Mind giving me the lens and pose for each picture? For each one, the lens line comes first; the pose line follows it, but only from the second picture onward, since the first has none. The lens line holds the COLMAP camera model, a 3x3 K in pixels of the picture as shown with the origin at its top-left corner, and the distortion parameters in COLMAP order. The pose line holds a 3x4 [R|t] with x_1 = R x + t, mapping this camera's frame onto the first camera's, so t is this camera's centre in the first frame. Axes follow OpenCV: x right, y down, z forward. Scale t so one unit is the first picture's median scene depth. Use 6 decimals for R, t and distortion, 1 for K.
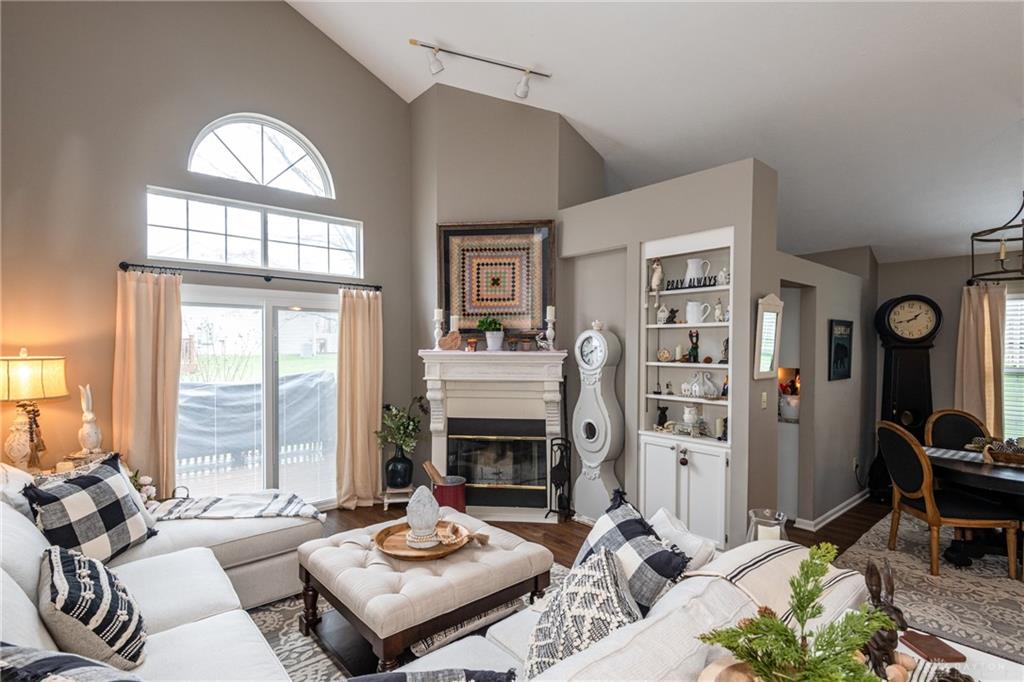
lens RADIAL K [[499.4, 0, 504.3], [0, 499.4, 352.2], [0, 0, 1]] dist [0.036383, -0.028703]
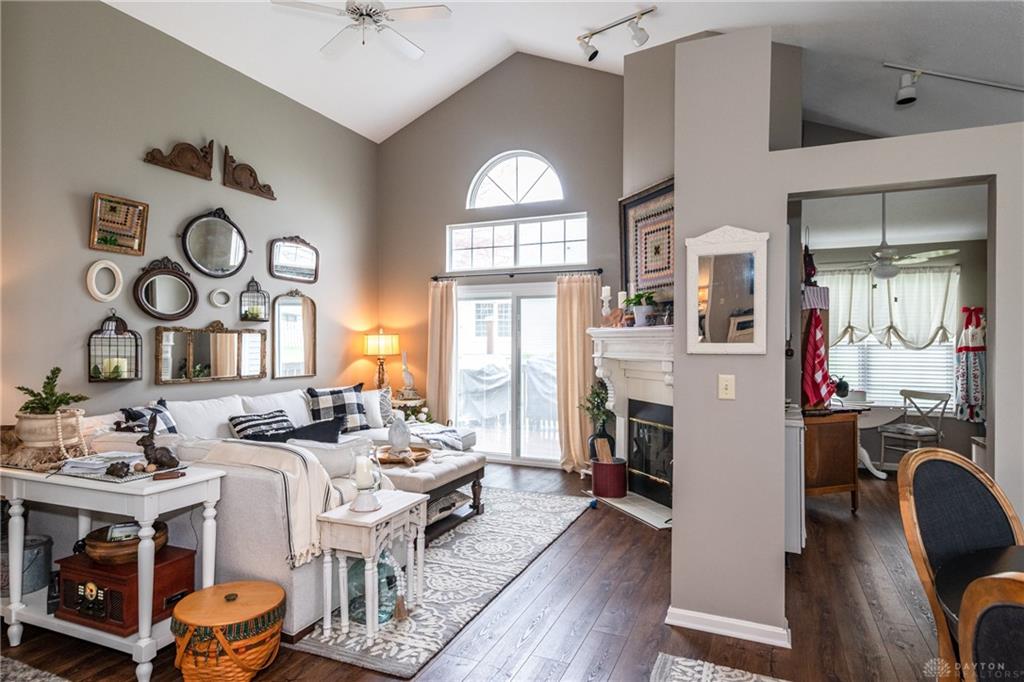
lens RADIAL K [[595.3, 0, 505.4], [0, 595.3, 340.5], [0, 0, 1]] dist [0.051182, -0.031425]
pose [[0.430777, -0.004587, -0.902447, 0.854215], [-0.011160, 0.999884, -0.010410, 0.035670], [0.902389, 0.014555, 0.430676, 0.305385]]
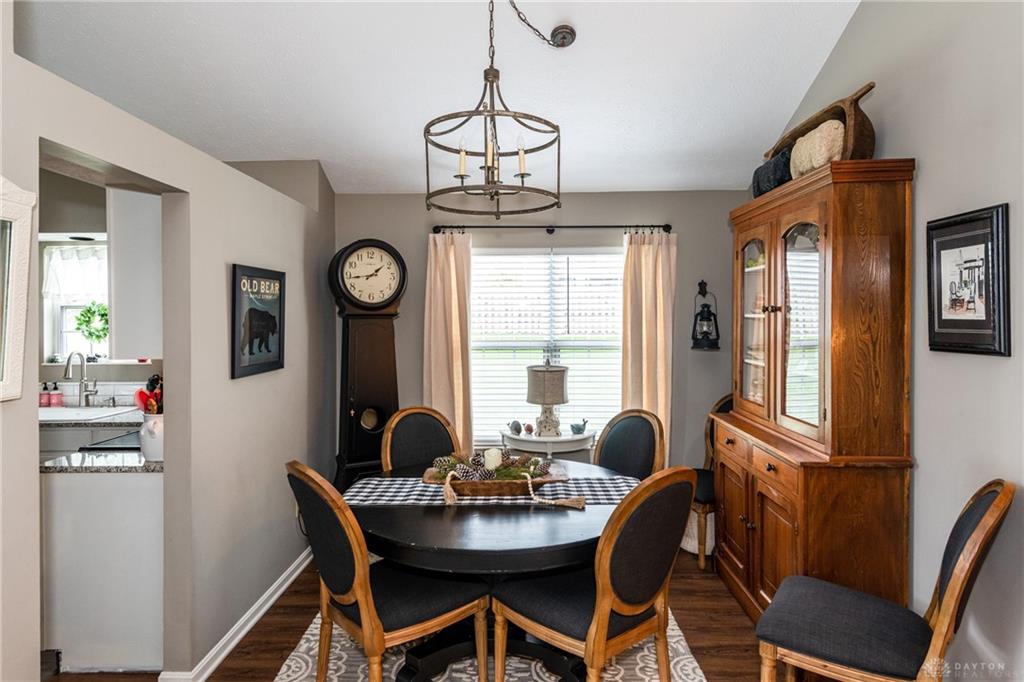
lens RADIAL K [[580.0, 0, 514.6], [0, 580.0, 323.1], [0, 0, 1]] dist [0.041072, -0.026207]
pose [[0.661419, -0.015004, 0.749866, 0.361335], [0.017367, 0.999838, 0.004687, -0.000161], [-0.749815, 0.009922, 0.661573, 0.352121]]
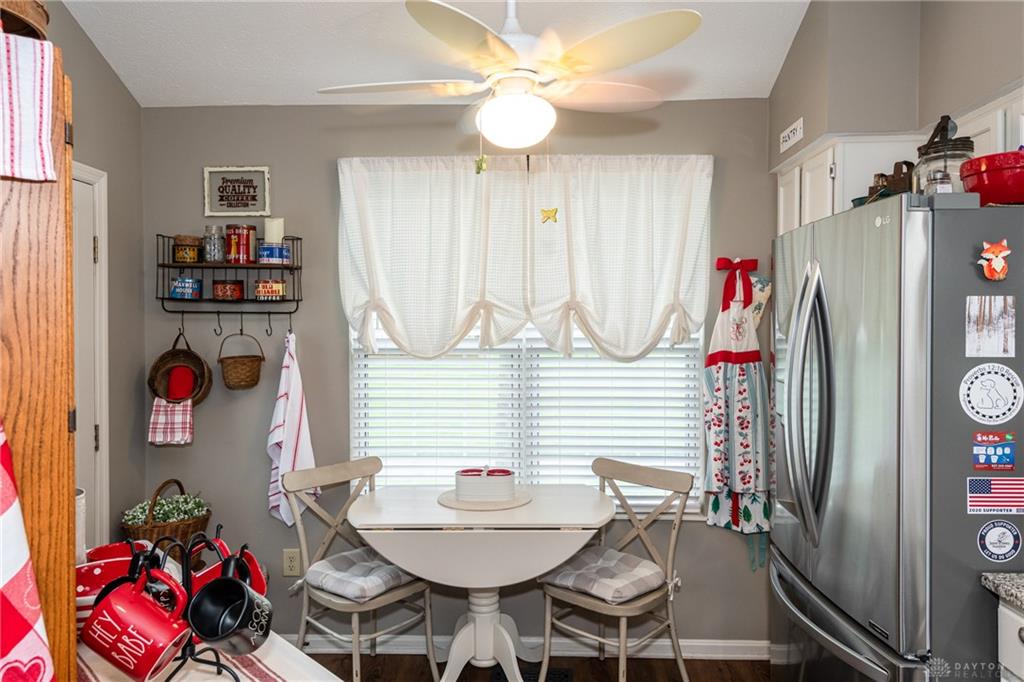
lens RADIAL K [[718.2, 0, 510.4], [0, 718.2, 333.2], [0, 0, 1]] dist [0.044689, -0.026350]
pose [[0.735959, 0.002638, -0.677021, 0.393783], [-0.001696, 0.999996, 0.002053, 0.005615], [0.677024, -0.000362, 0.735961, 1.167231]]
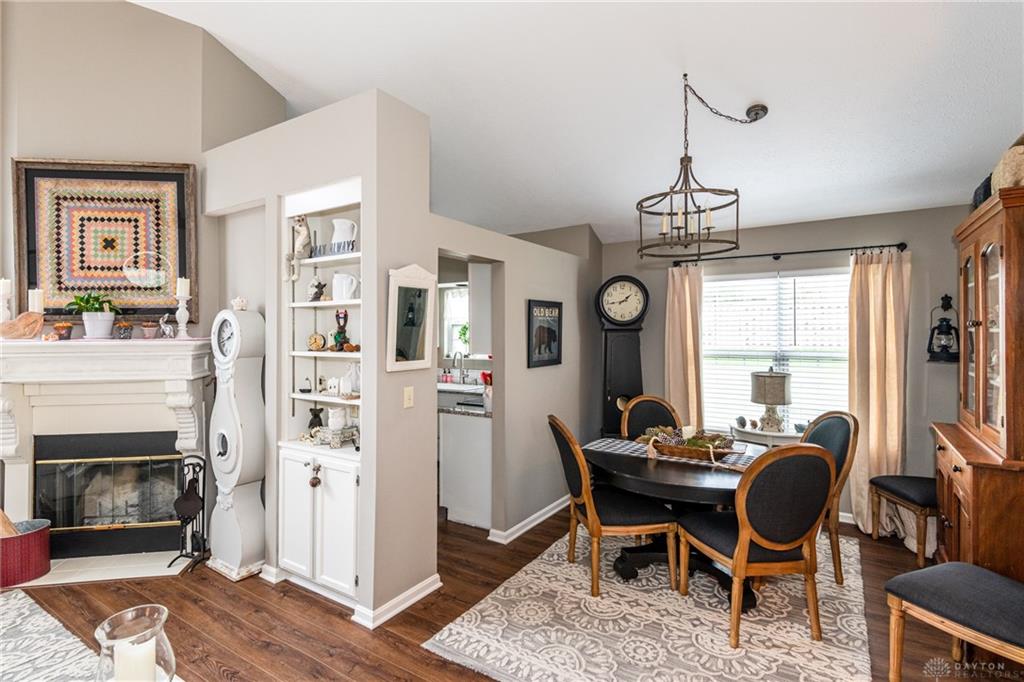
lens RADIAL K [[505.5, 0, 495.6], [0, 505.5, 328.8], [0, 0, 1]] dist [0.023911, -0.020032]
pose [[0.964683, -0.006701, 0.263329, 0.337530], [0.011991, 0.999757, -0.018484, 0.002724], [-0.263141, 0.020989, 0.964529, 0.146674]]
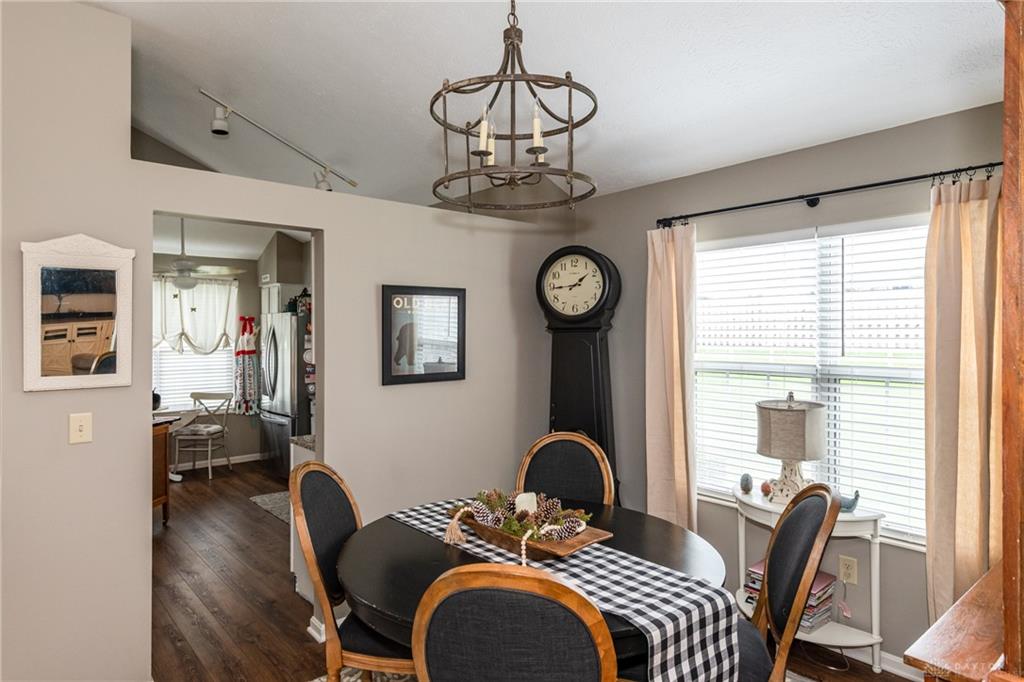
lens RADIAL K [[601.3, 0, 495.2], [0, 601.3, 334.4], [0, 0, 1]] dist [0.025498, -0.000887]
pose [[0.999812, -0.008784, -0.017308, 0.758723], [0.008623, 0.999919, -0.009393, 0.002860], [0.017389, 0.009242, 0.999806, 0.264153]]
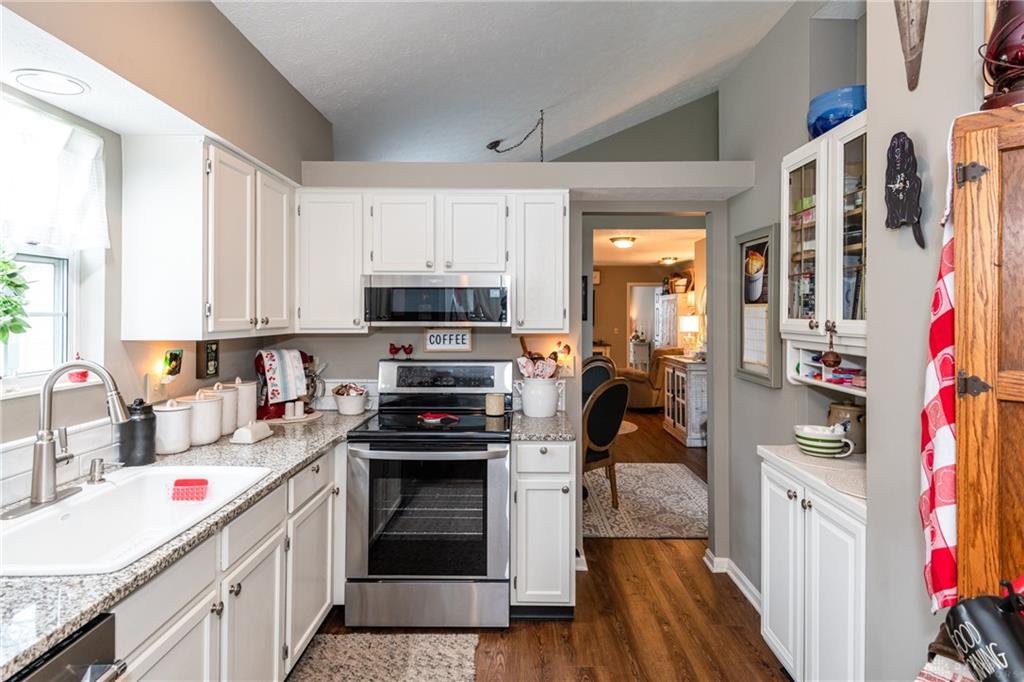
lens RADIAL K [[553.3, 0, 512.6], [0, 553.3, 308.7], [0, 0, 1]] dist [0.034893, -0.024423]
pose [[-0.754222, -0.002812, 0.656614, 0.159472], [-0.002324, 0.999996, 0.001613, 0.001047], [-0.656616, -0.000309, -0.754225, 1.505022]]
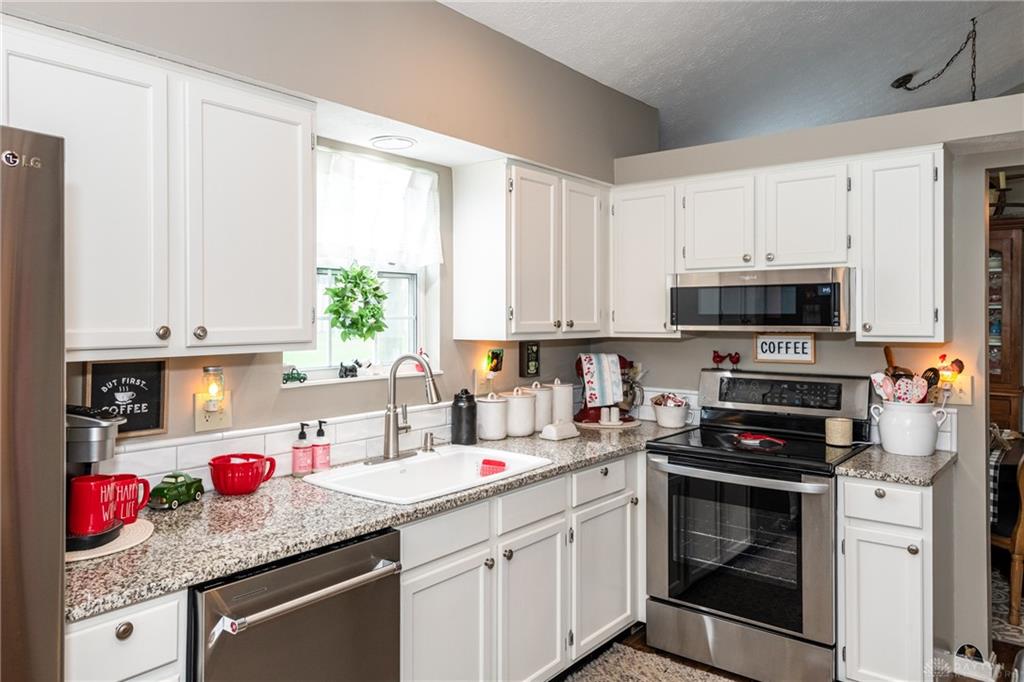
lens RADIAL K [[723.9, 0, 514.3], [0, 723.9, 315.0], [0, 0, 1]] dist [0.043720, -0.031000]
pose [[-0.194861, -0.003956, 0.980823, 0.000149], [0.007439, 0.999957, 0.005511, 0.001067], [-0.980803, 0.008370, -0.194823, 1.451177]]
